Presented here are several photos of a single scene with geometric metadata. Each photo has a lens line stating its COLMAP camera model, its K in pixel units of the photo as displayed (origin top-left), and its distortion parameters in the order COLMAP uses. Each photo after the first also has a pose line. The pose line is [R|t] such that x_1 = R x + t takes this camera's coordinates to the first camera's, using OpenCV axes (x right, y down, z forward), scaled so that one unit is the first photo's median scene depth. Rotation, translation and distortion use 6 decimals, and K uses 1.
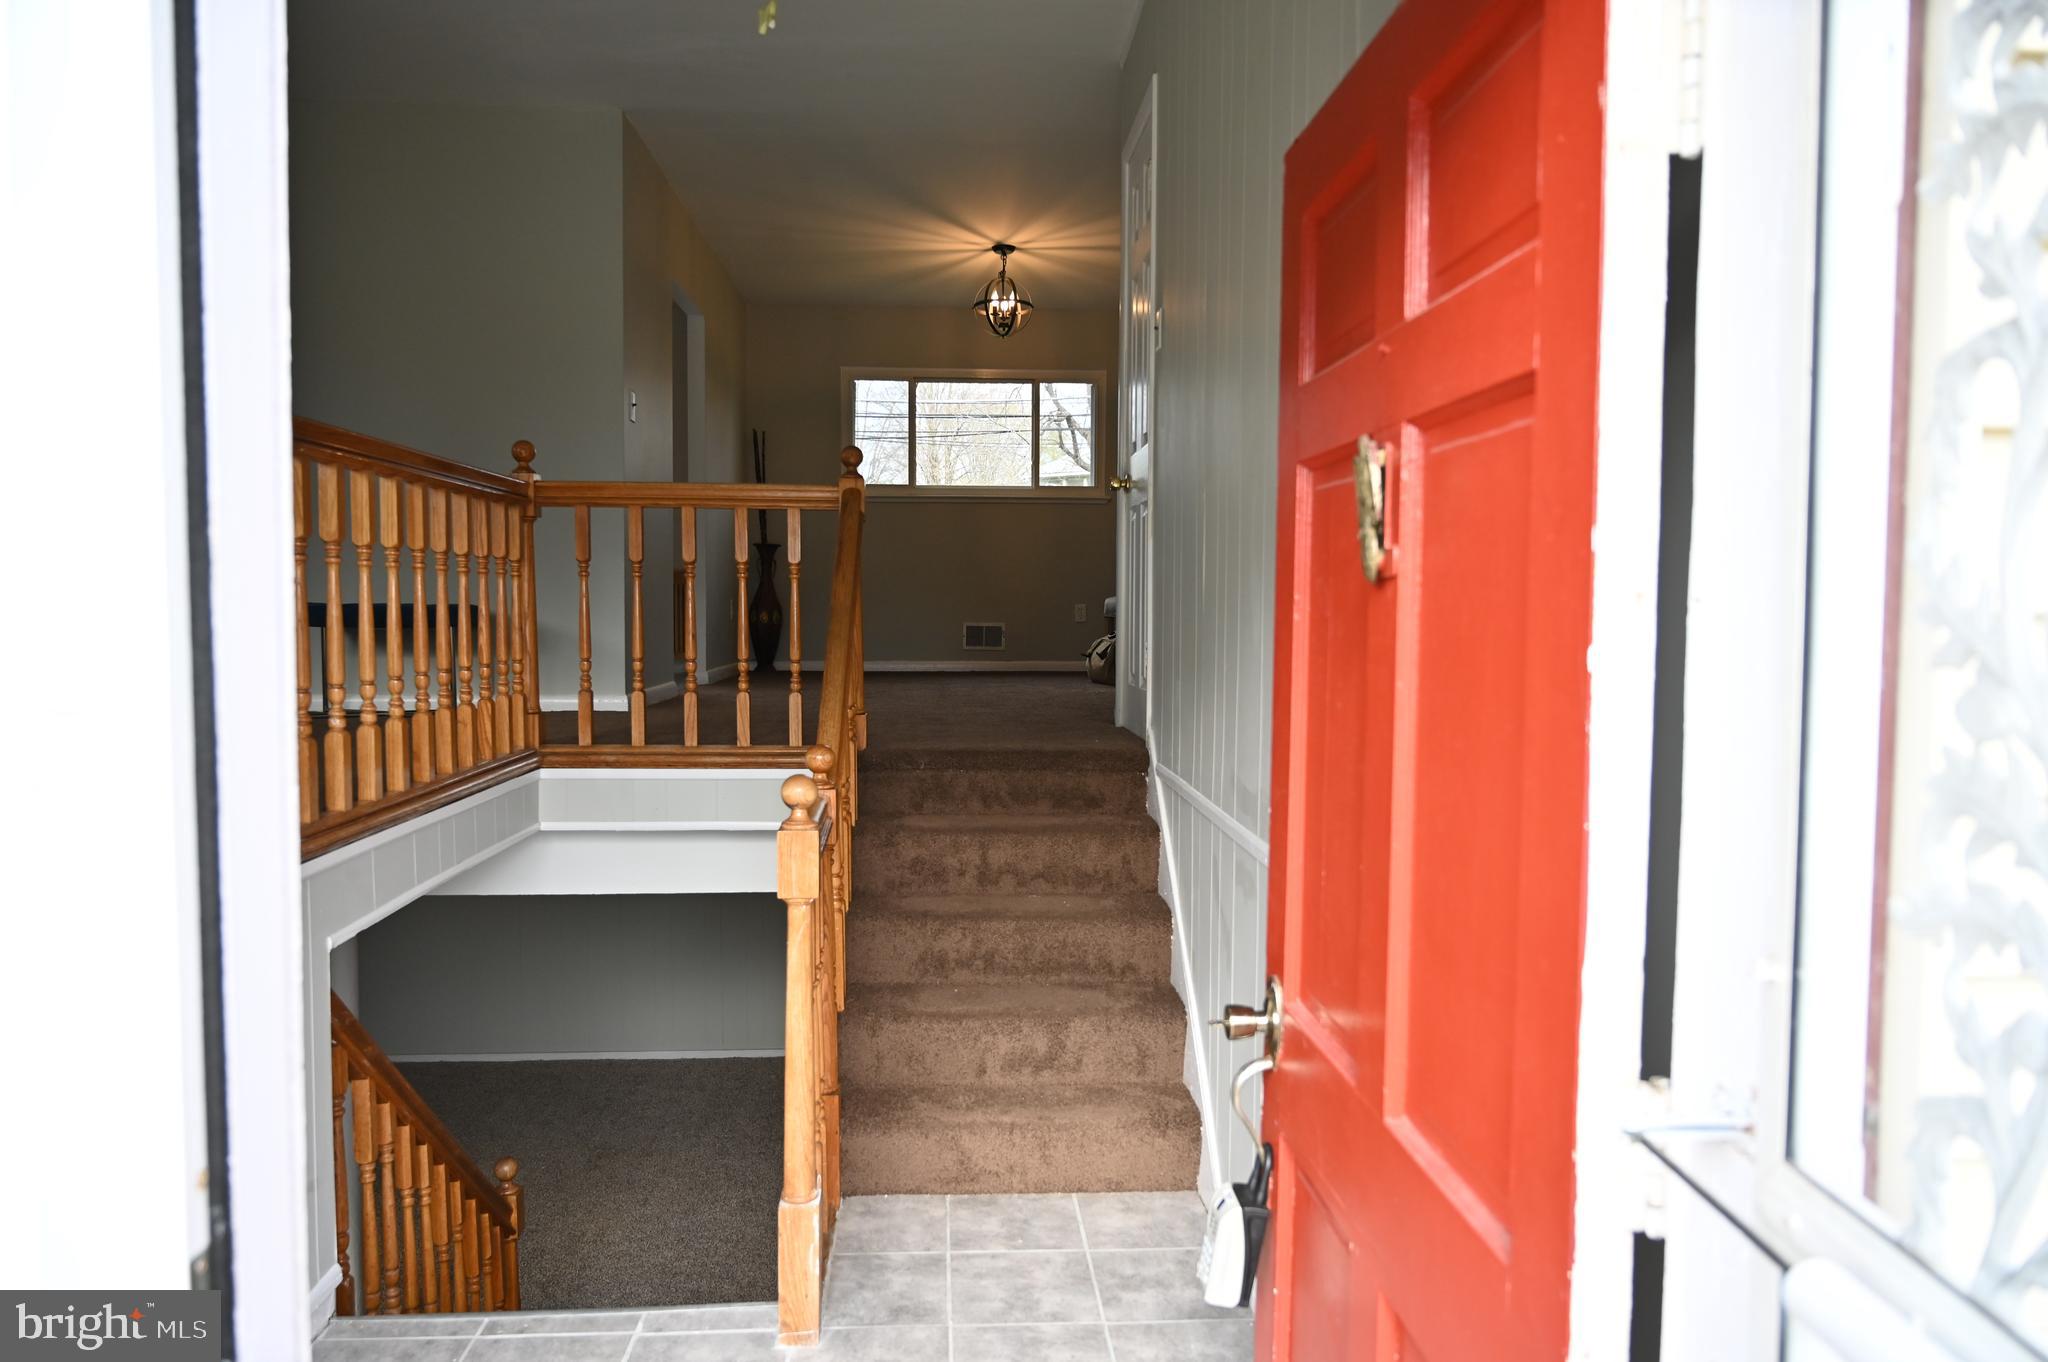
lens RADIAL K [[1360.2, 0, 1024.0], [0, 1360.2, 681.0], [0, 0, 1]] dist [-0.012746, 0.004659]
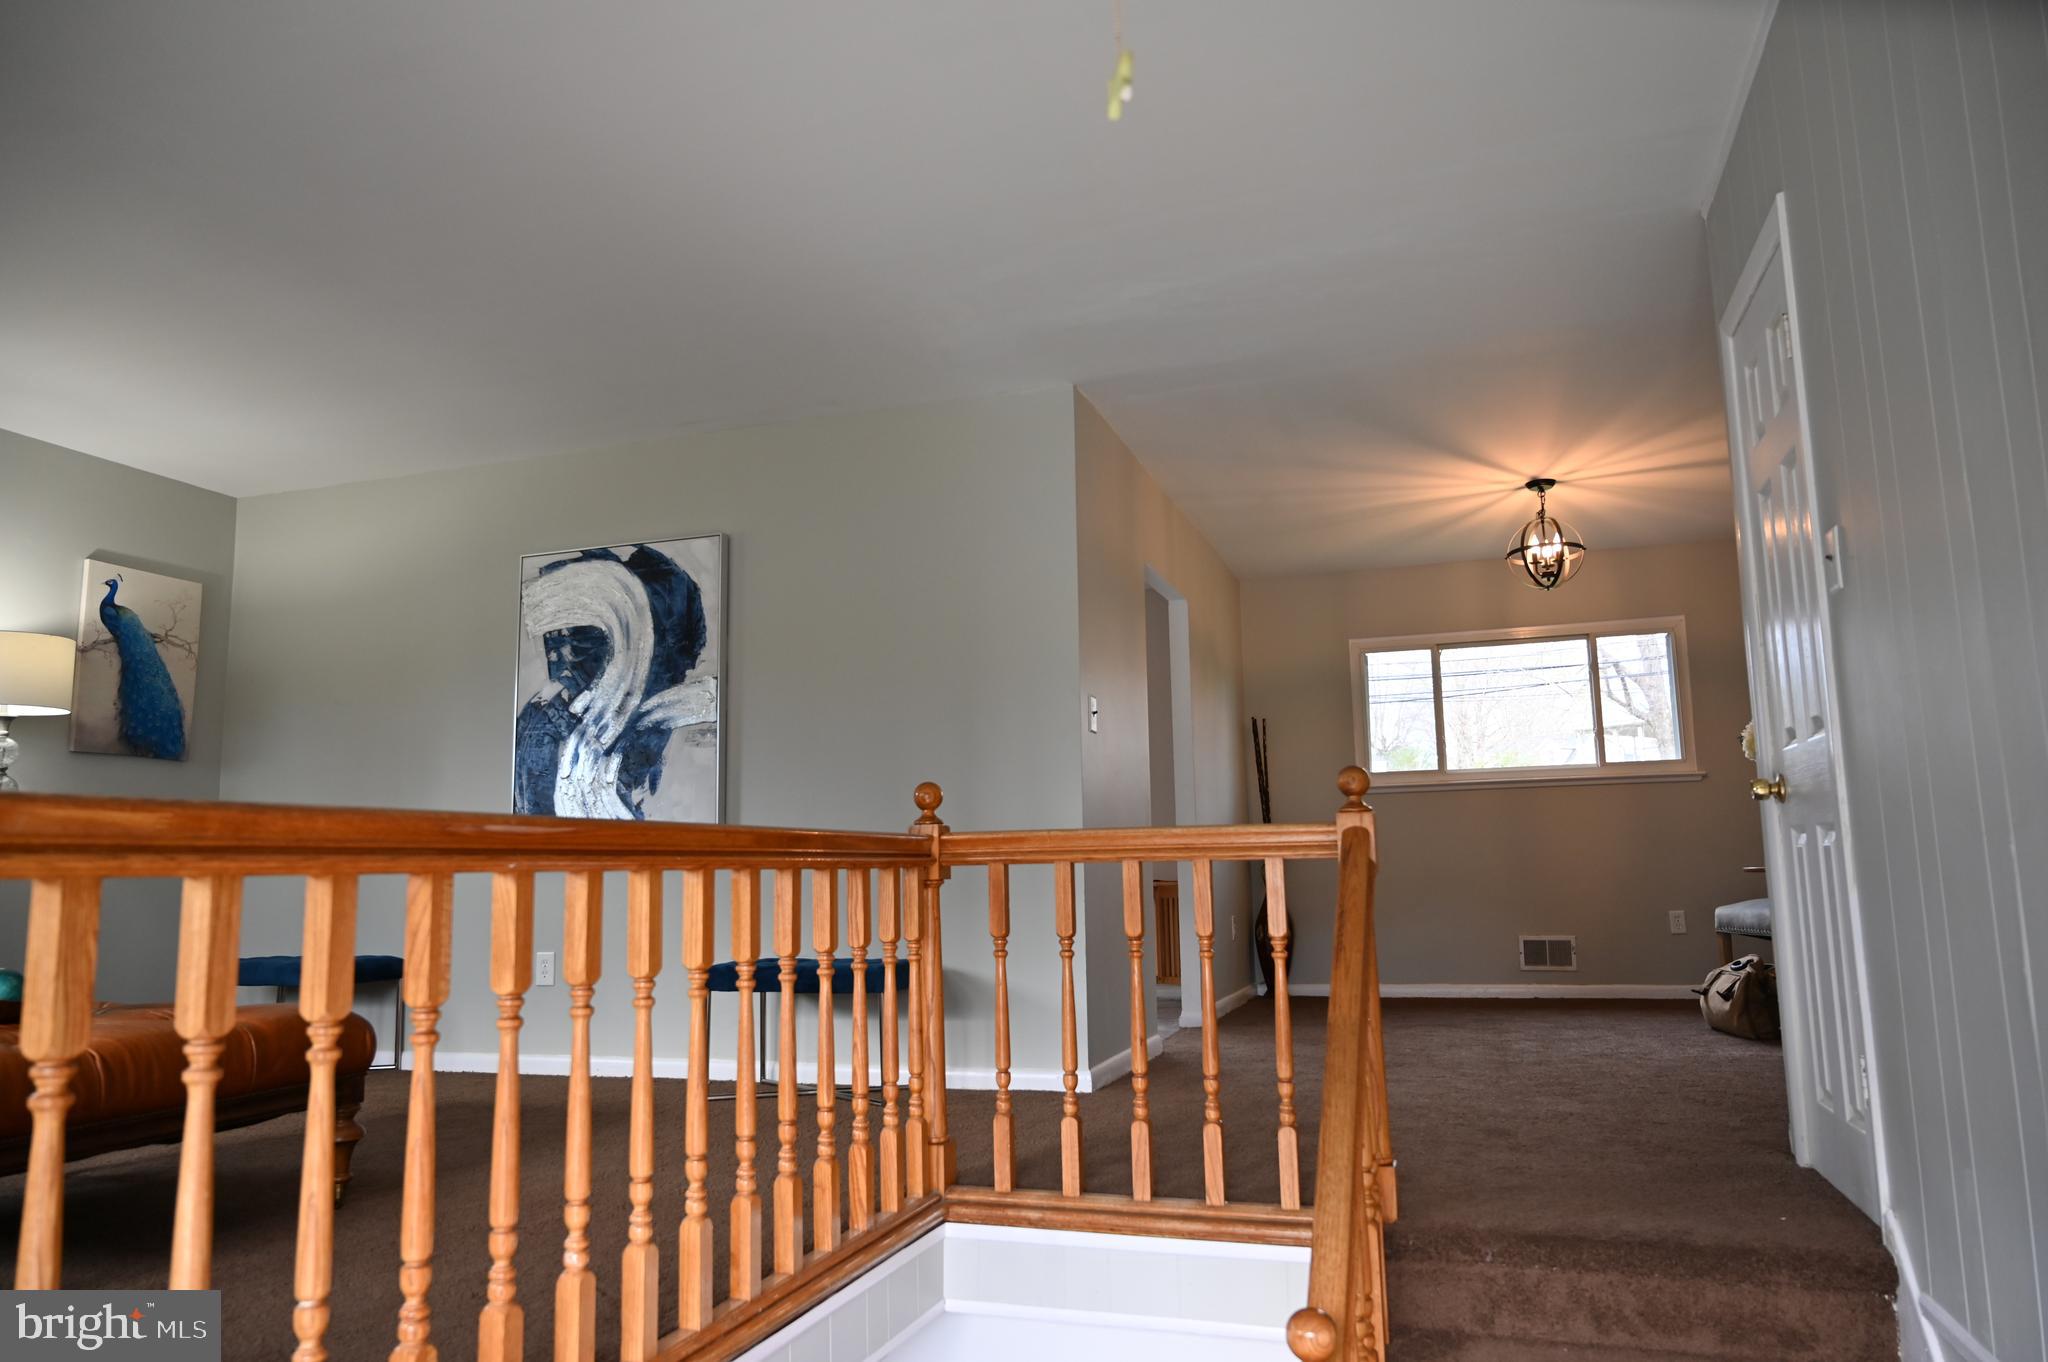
lens RADIAL K [[1360.2, 0, 1024.0], [0, 1360.2, 681.0], [0, 0, 1]] dist [-0.012746, 0.004659]
pose [[0.927387, -0.076287, -0.366244, -0.019945], [0.004217, 0.981057, -0.193671, -0.069357], [0.374081, 0.178063, 0.910141, 0.247770]]
